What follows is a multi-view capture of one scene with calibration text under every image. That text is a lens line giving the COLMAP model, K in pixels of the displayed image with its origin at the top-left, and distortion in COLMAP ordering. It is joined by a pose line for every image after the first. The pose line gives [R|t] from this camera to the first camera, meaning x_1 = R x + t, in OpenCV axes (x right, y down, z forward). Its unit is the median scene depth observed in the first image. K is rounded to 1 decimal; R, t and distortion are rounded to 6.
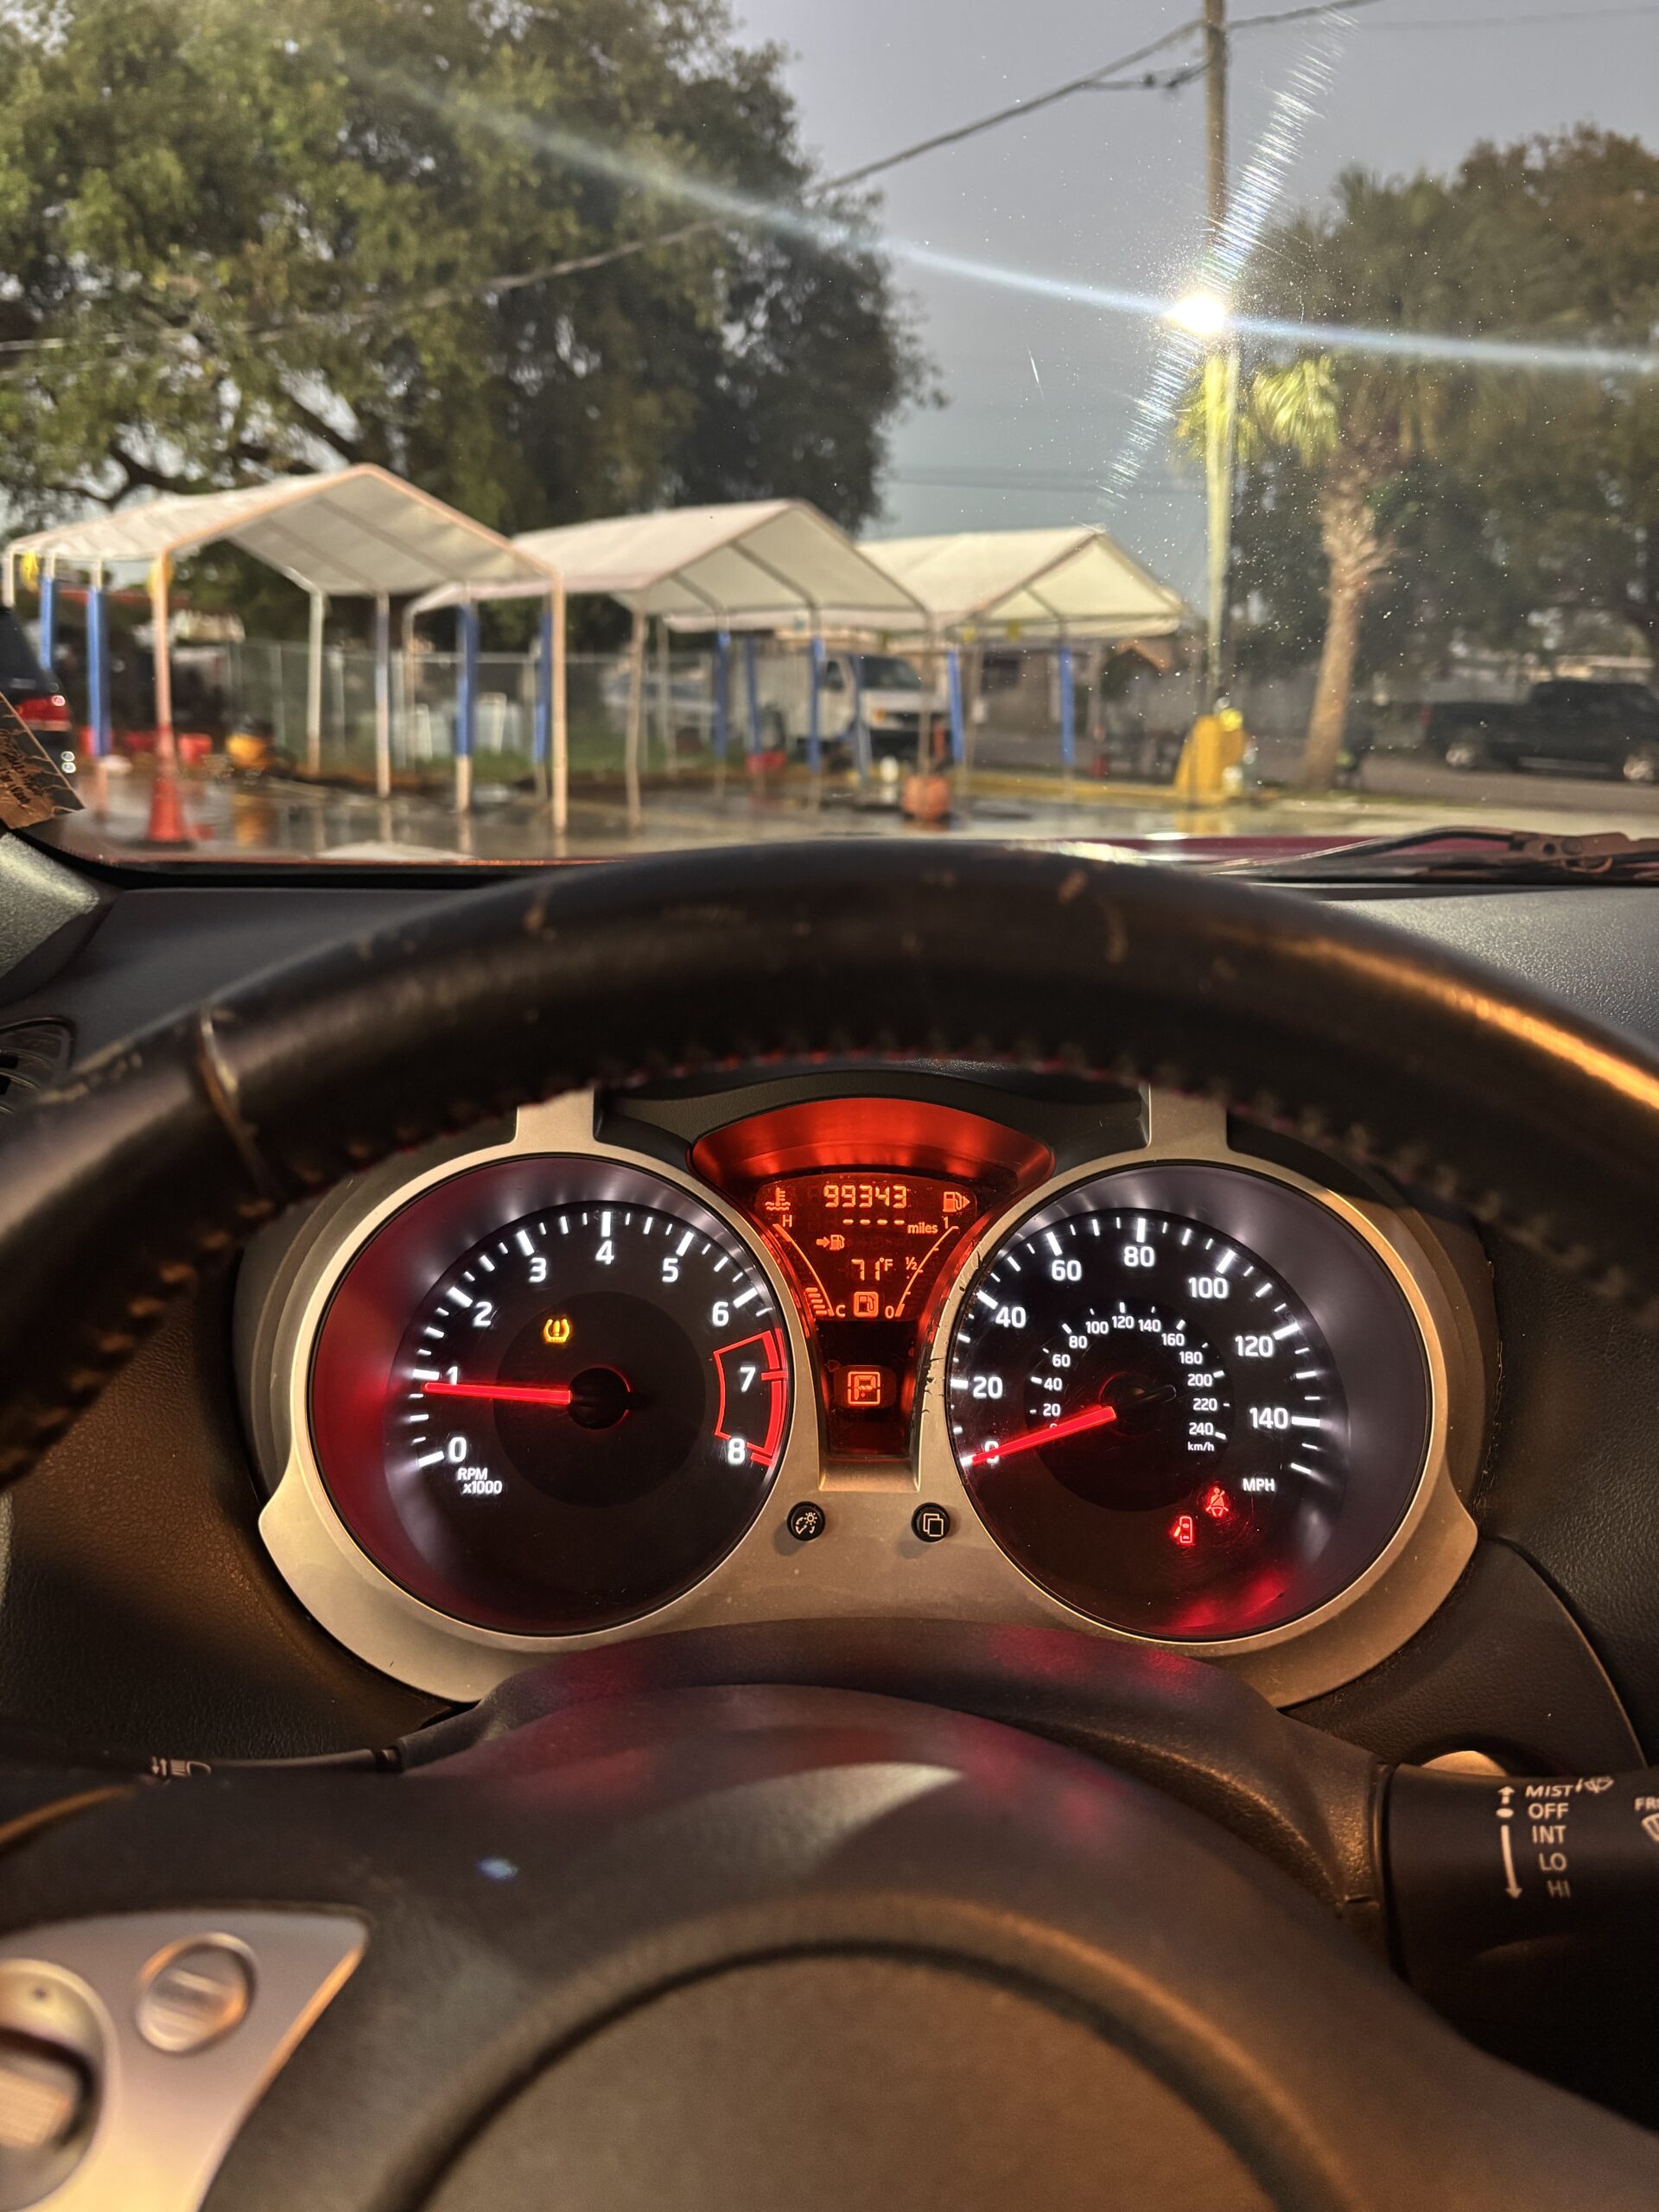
lens RADIAL K [[1698.3, 0, 833.4], [0, 1698.3, 1106.5], [0, 0, 1]] dist [0.026387, -0.039569]
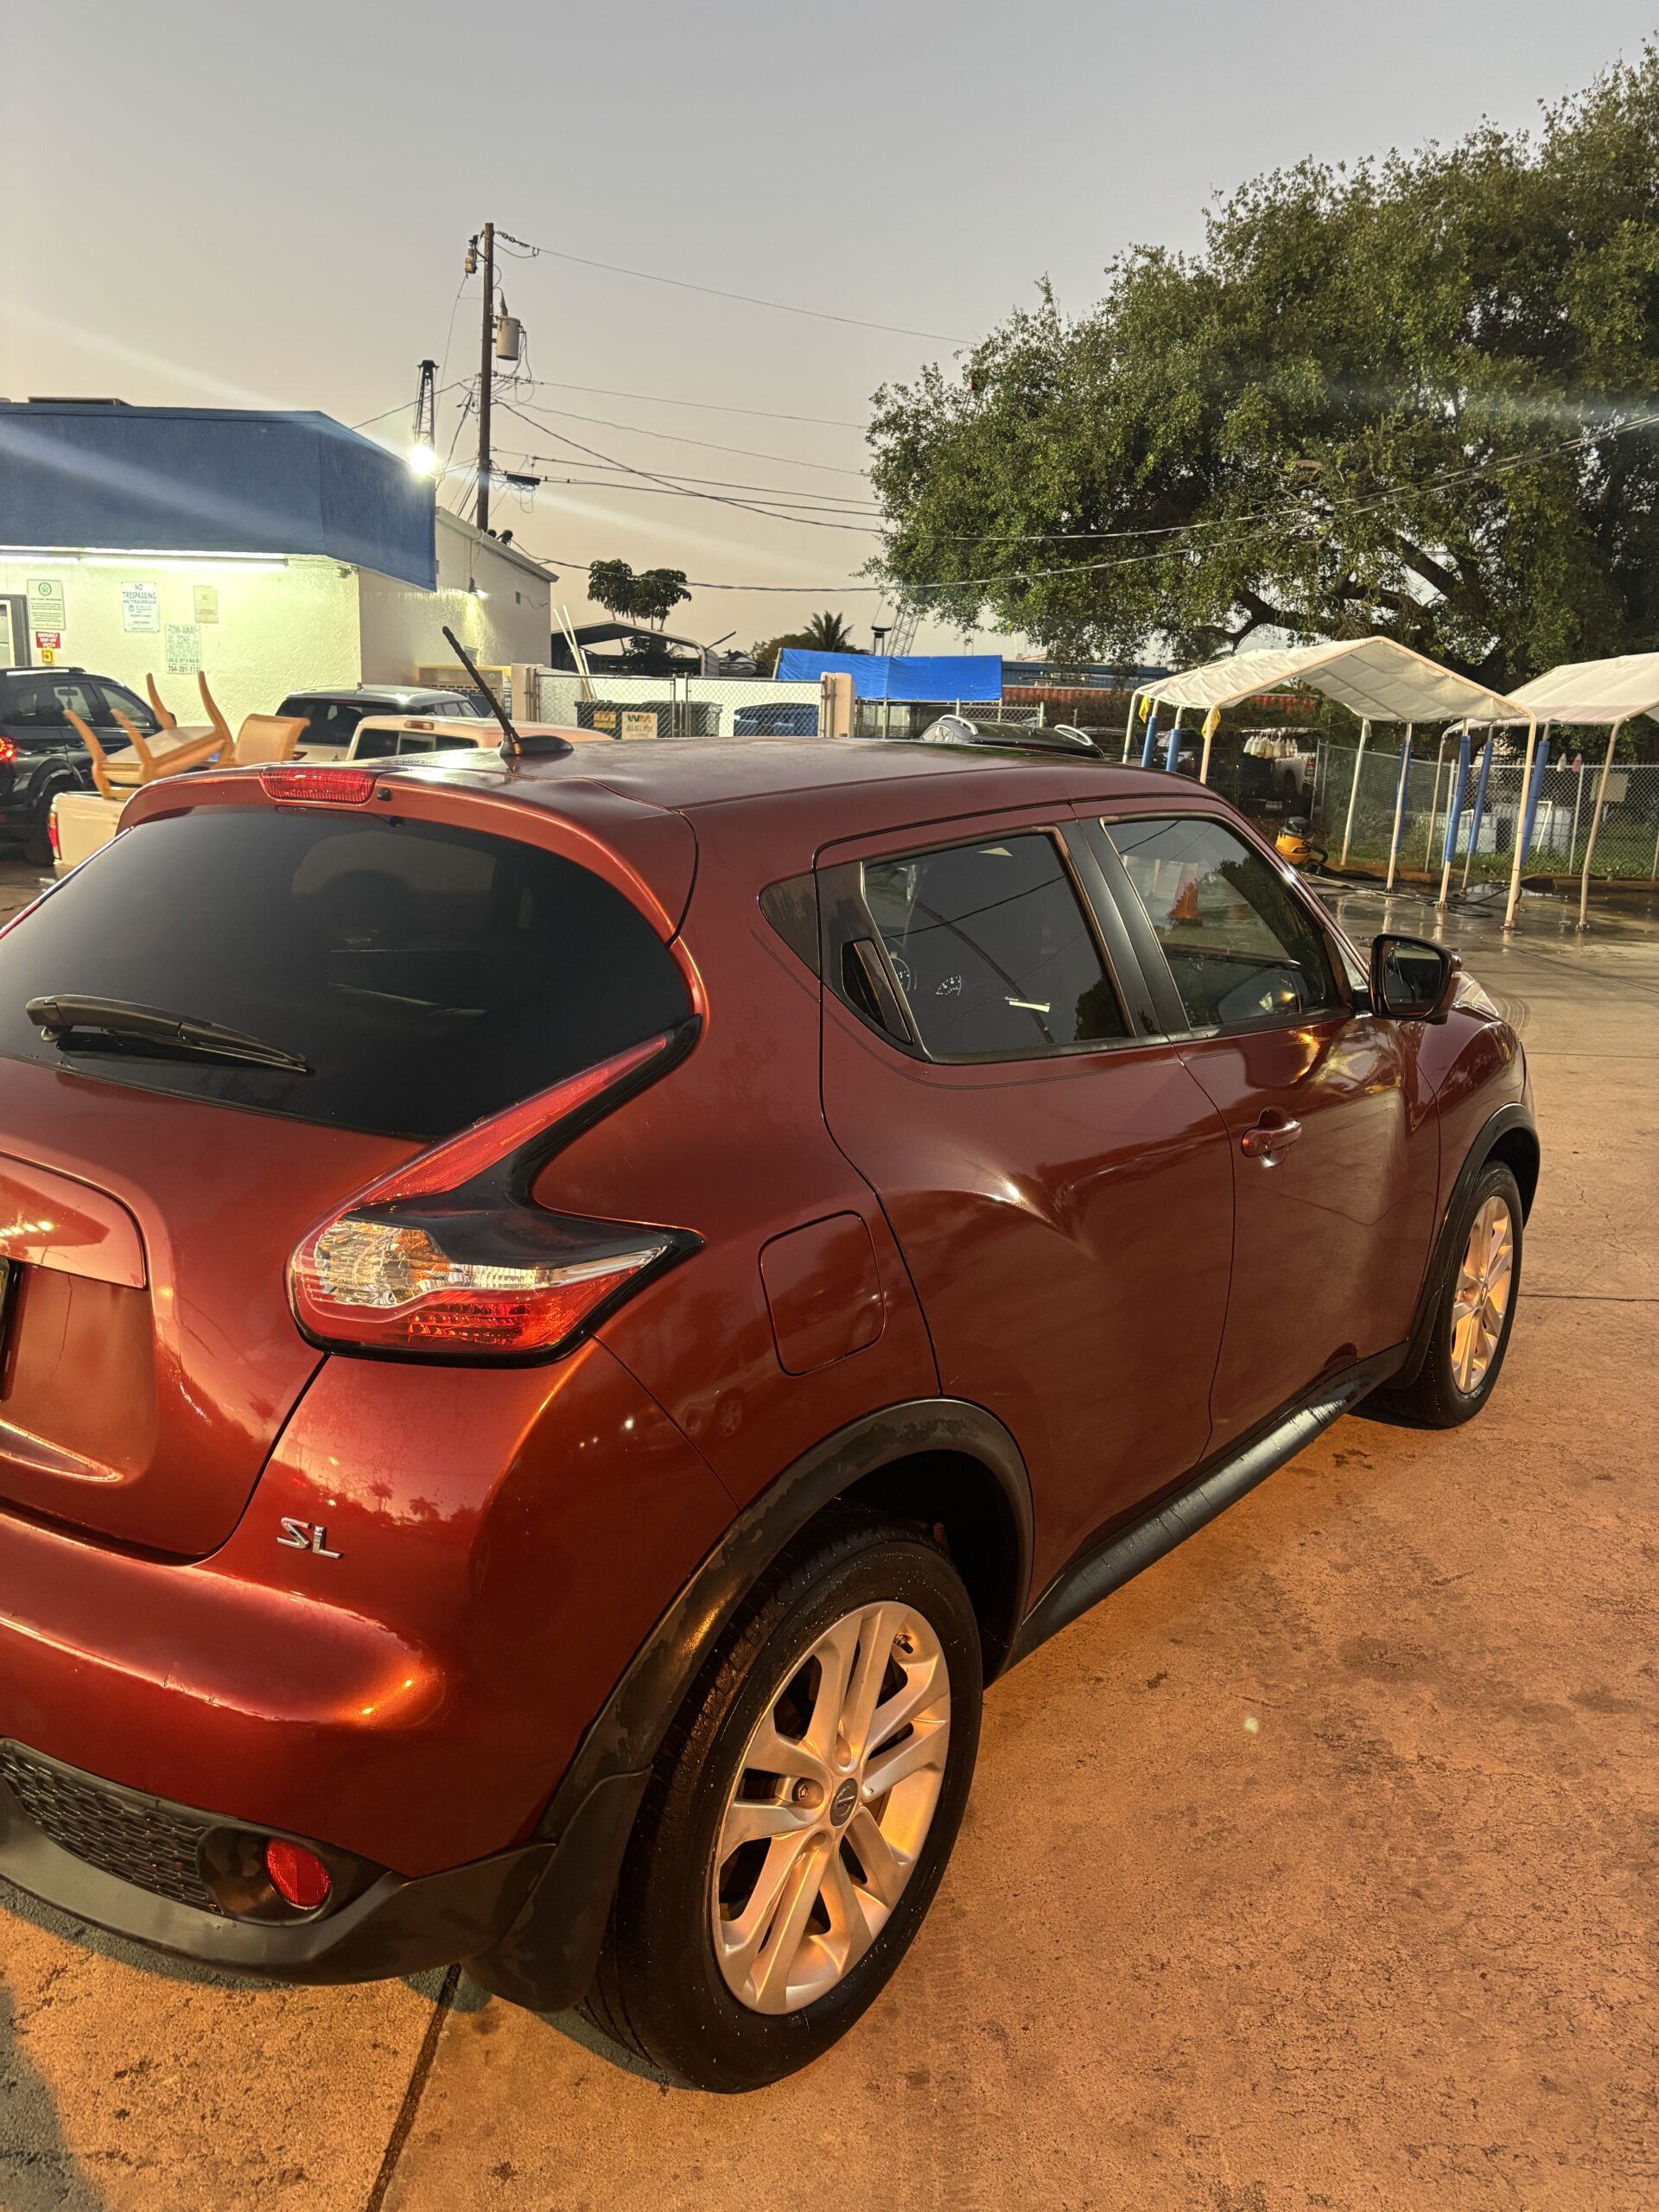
lens RADIAL K [[1698.3, 0, 832.3], [0, 1698.3, 1104.9], [0, 0, 1]] dist [0.026387, -0.039569]
pose [[0.804712, 0.124551, -0.580454, 0.111443], [-0.150806, 0.988559, 0.003050, 0.018610], [0.574192, 0.085082, 0.814288, -0.152318]]
